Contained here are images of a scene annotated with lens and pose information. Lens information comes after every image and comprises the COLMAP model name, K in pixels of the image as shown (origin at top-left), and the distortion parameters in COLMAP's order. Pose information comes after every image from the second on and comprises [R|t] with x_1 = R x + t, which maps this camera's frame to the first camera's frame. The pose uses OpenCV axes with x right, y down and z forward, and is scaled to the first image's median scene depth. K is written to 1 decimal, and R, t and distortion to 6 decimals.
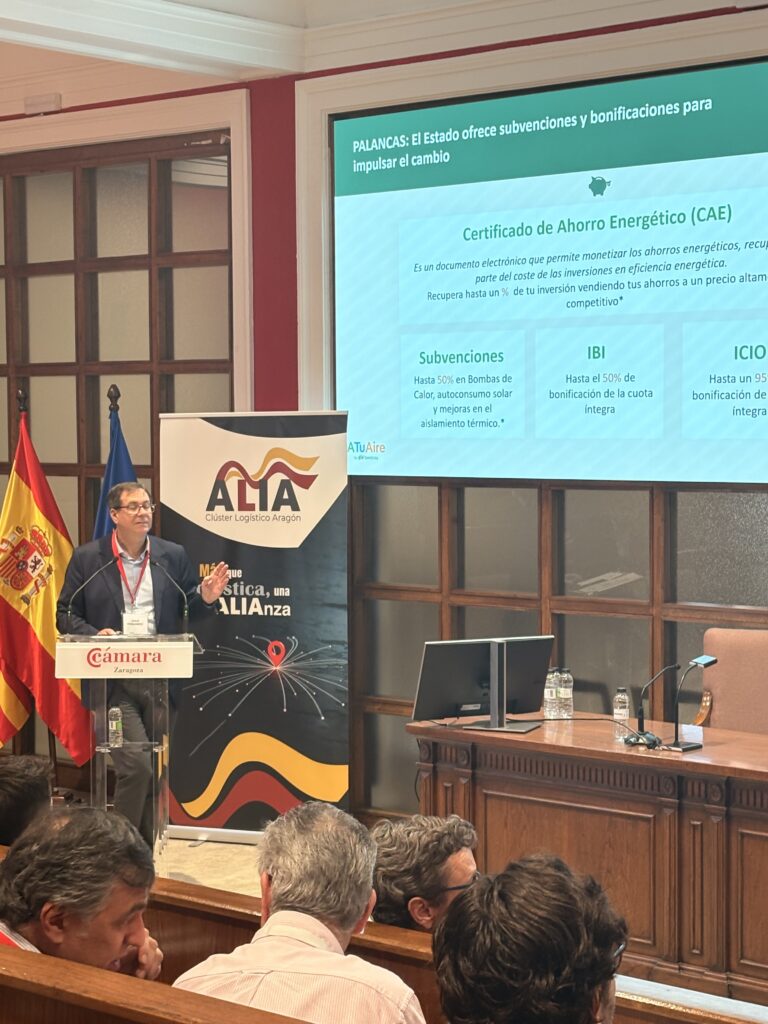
lens RADIAL K [[2038.3, 0, 390.0], [0, 2038.3, 520.9], [0, 0, 1]] dist [0.134222, 0.000000]
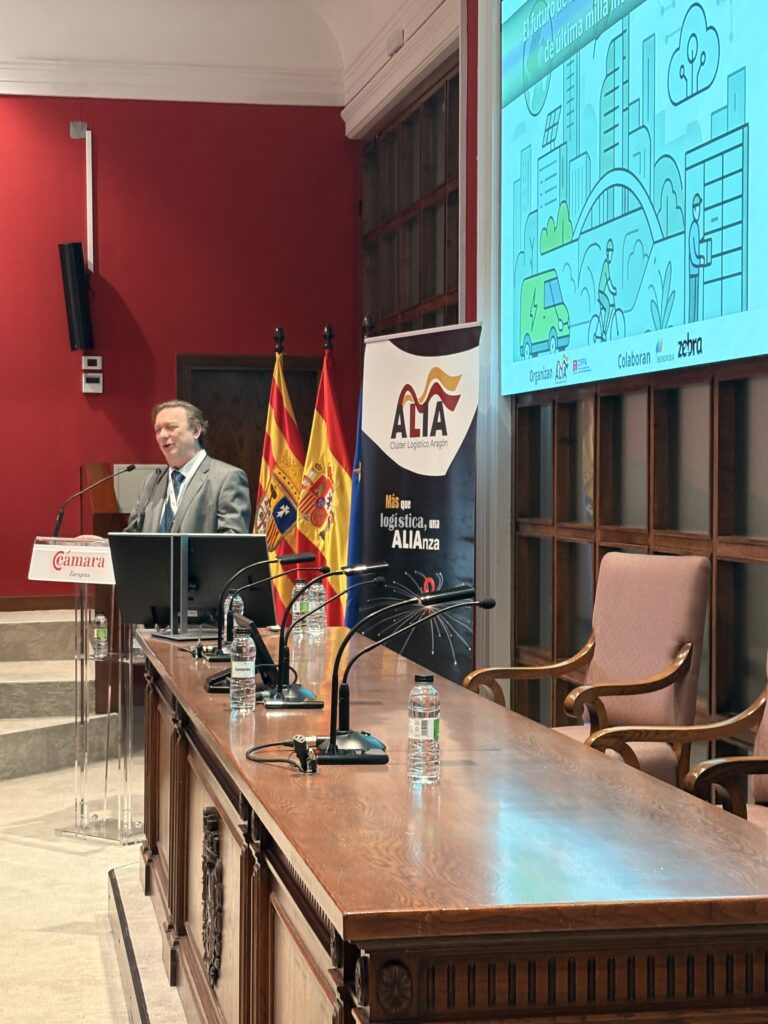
lens RADIAL K [[1891.4, 0, 383.1], [0, 1891.4, 522.6], [0, 0, 1]] dist [0.191065, 0.000000]
pose [[0.778456, 0.021560, -0.627329, 0.463951], [-0.036756, 0.999261, -0.011269, 0.044642], [0.626622, 0.031830, 0.778673, 0.321038]]
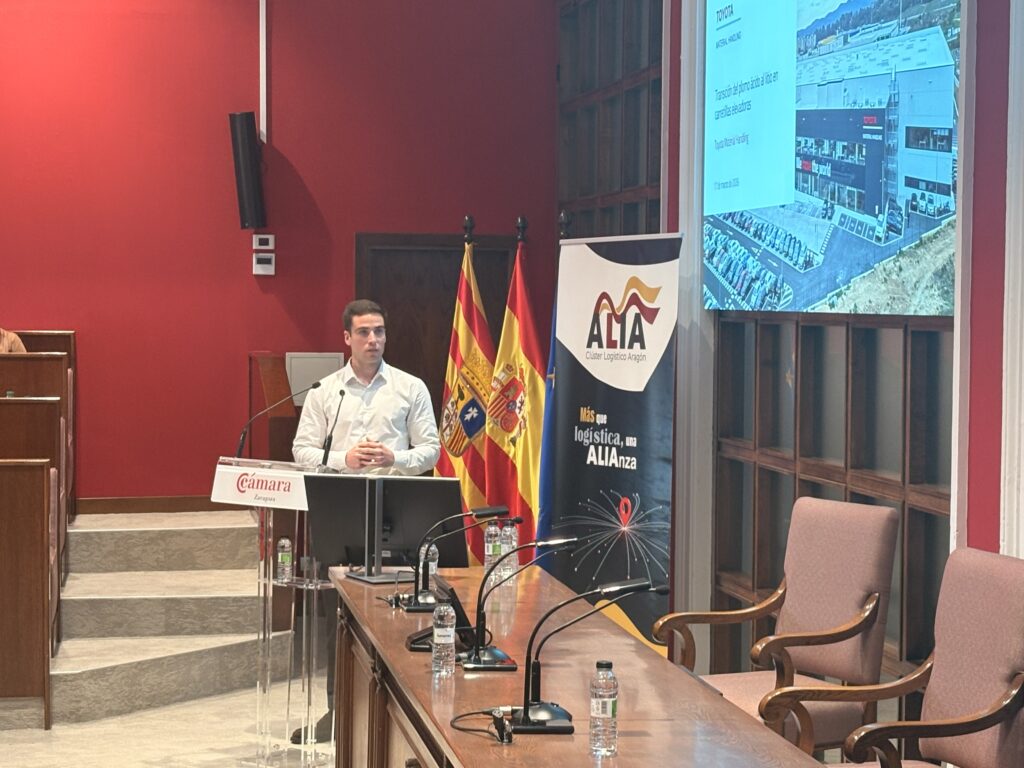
lens RADIAL K [[2332.3, 0, 528.3], [0, 2332.3, 362.8], [0, 0, 1]] dist [0.194051, 0.000000]
pose [[0.763063, 0.030567, -0.645601, 0.557911], [-0.046548, 0.998886, -0.007723, 0.010813], [0.644646, 0.035944, 0.763636, 0.206051]]
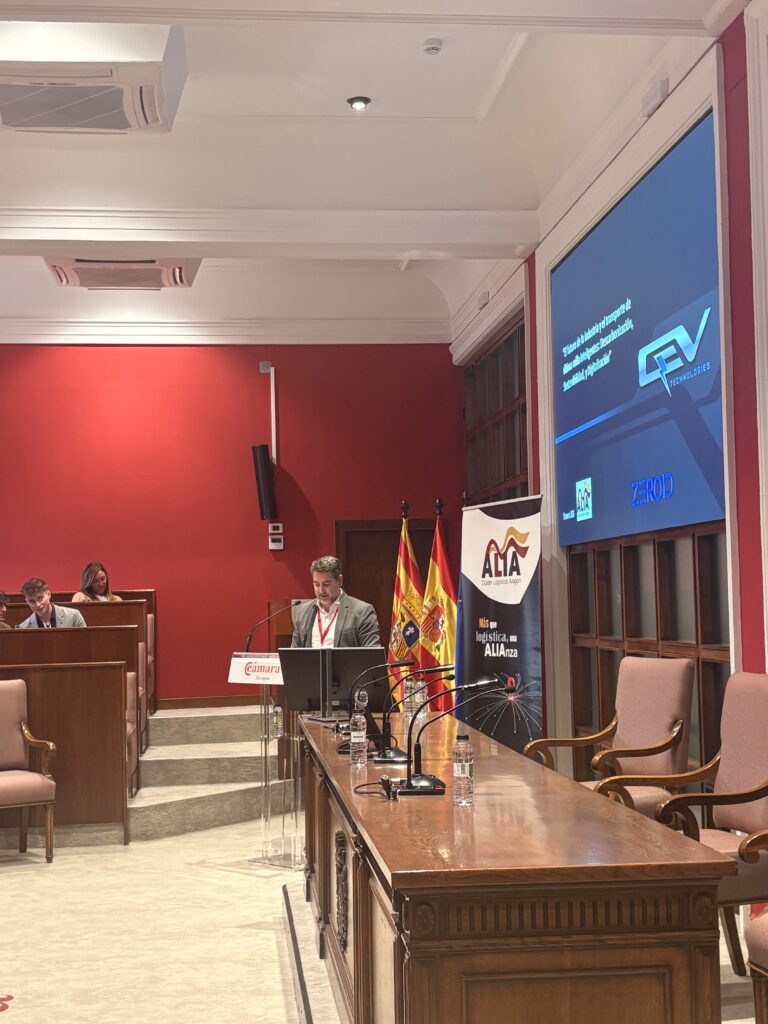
lens RADIAL K [[1444.7, 0, 386.4], [0, 1444.7, 514.1], [0, 0, 1]] dist [0.154814, 0.000000]
pose [[0.723401, -0.051306, -0.688519, 0.523097], [-0.020066, 0.995252, -0.095246, 0.045295], [0.690137, 0.082717, 0.718936, 0.279654]]
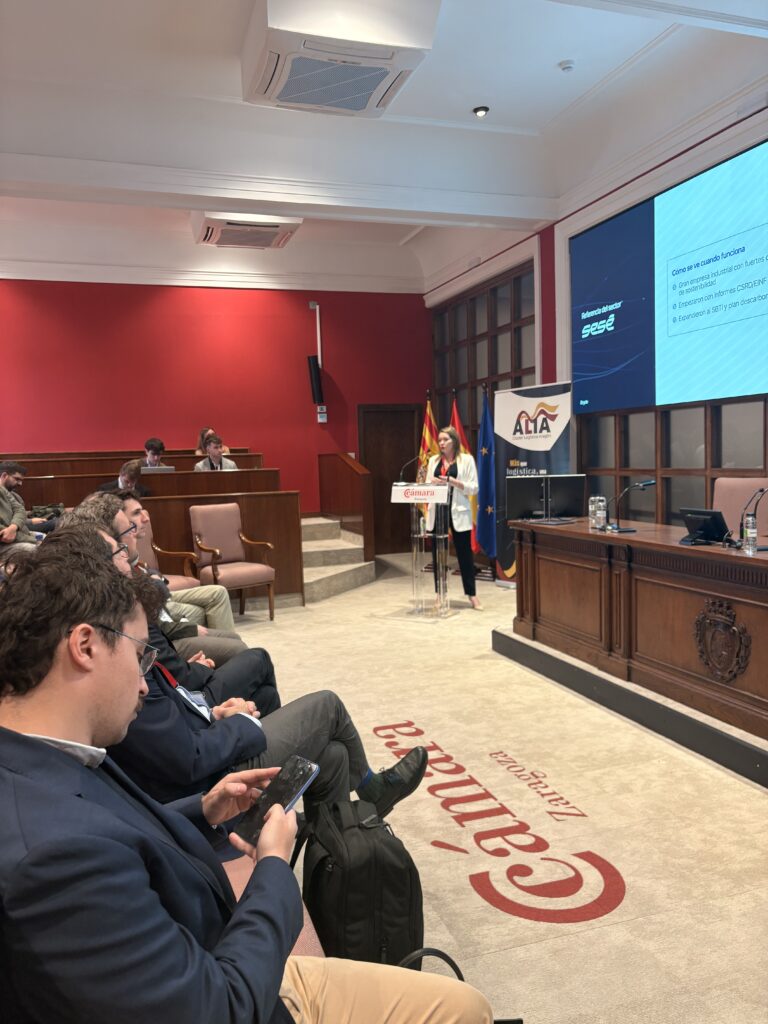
lens RADIAL K [[782.4, 0, 373.4], [0, 782.4, 498.5], [0, 0, 1]] dist [0.063842, -0.005707]
pose [[0.849388, 0.006078, -0.527734, 0.223440], [-0.000456, 0.999942, 0.010784, 0.053548], [0.527769, -0.008919, 0.849341, 0.225748]]
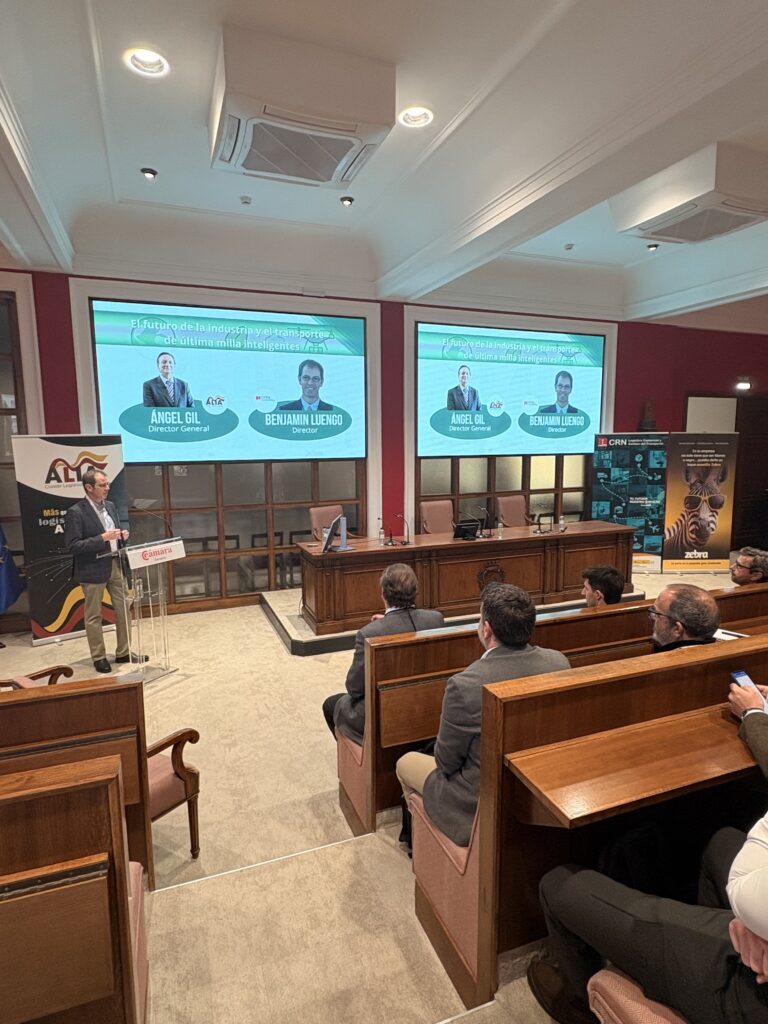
lens RADIAL K [[571.9, 0, 384.8], [0, 571.9, 507.1], [0, 0, 1]] dist [-0.005040, -0.000911]
pose [[0.466909, -0.107427, 0.877756, -0.438767], [0.051010, 0.994213, 0.094546, -0.018295], [-0.882833, 0.000630, 0.469687, 0.441821]]
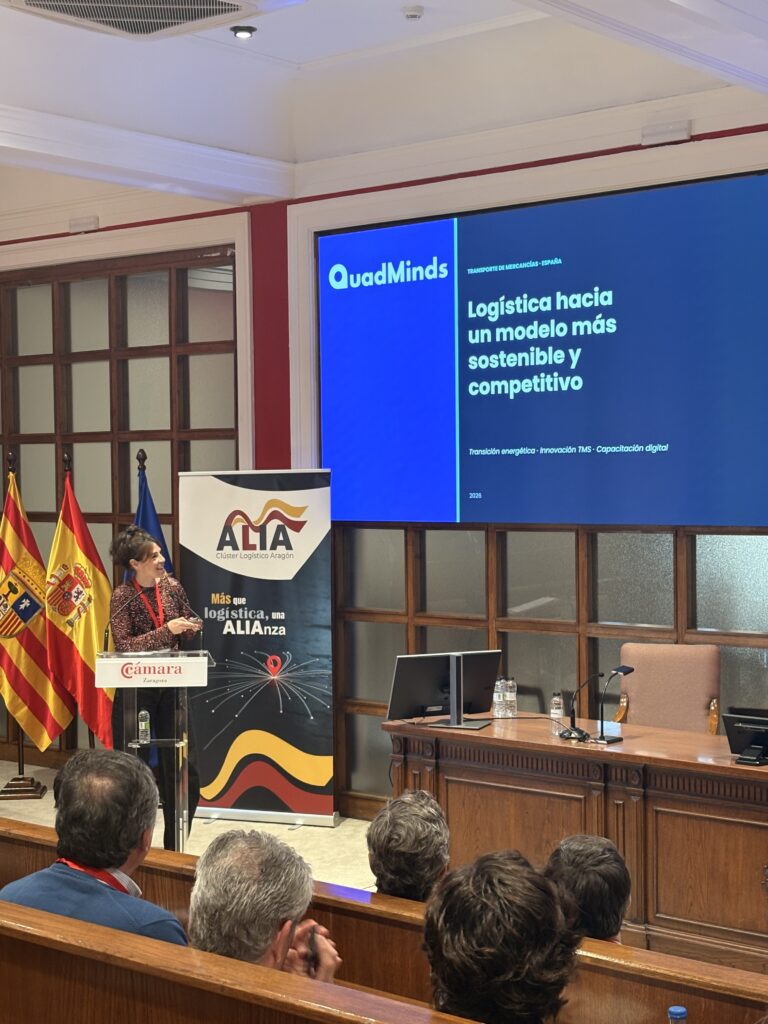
lens RADIAL K [[1626.9, 0, 379.2], [0, 1626.9, 516.2], [0, 0, 1]] dist [0.122243, 0.000000]
pose [[0.999901, -0.005870, 0.012826, -0.004135], [0.006191, 0.999665, -0.025140, -0.000244], [-0.012674, 0.025217, 0.999602, 0.011082]]
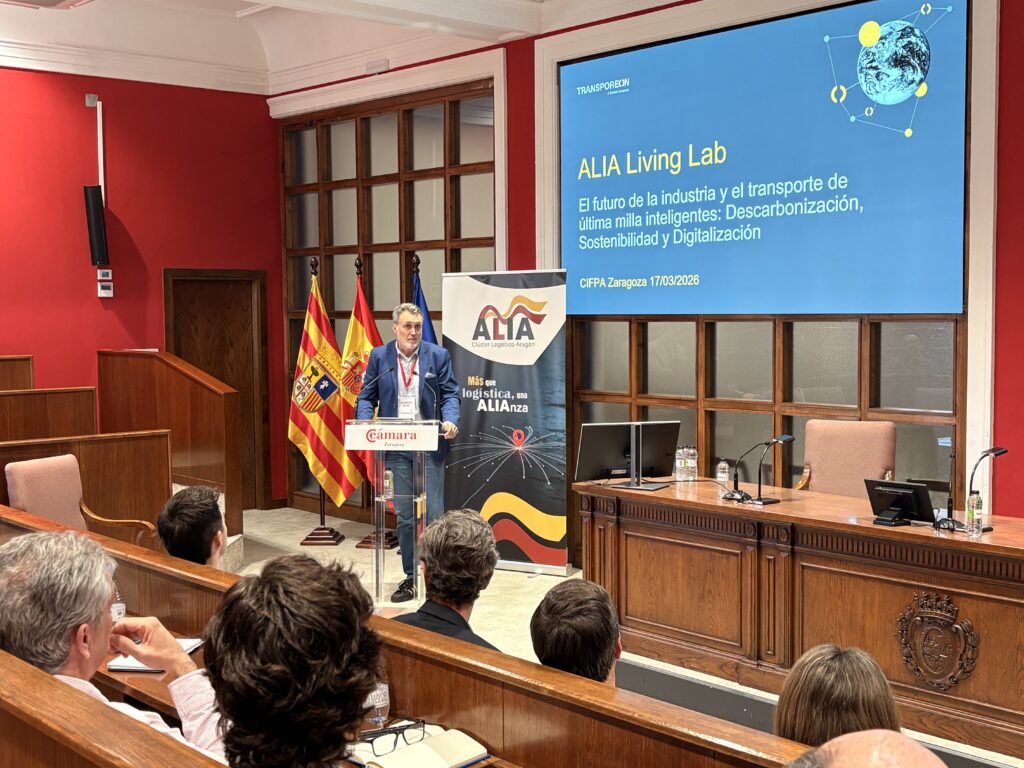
lens RADIAL K [[1297.7, 0, 515.2], [0, 1297.7, 391.0], [0, 0, 1]] dist [0.098021, 0.000000]
pose [[0.990149, 0.006413, -0.139871, 0.070515], [-0.004414, 0.999884, 0.014597, 0.018120], [0.139948, -0.013836, 0.990062, 0.089966]]
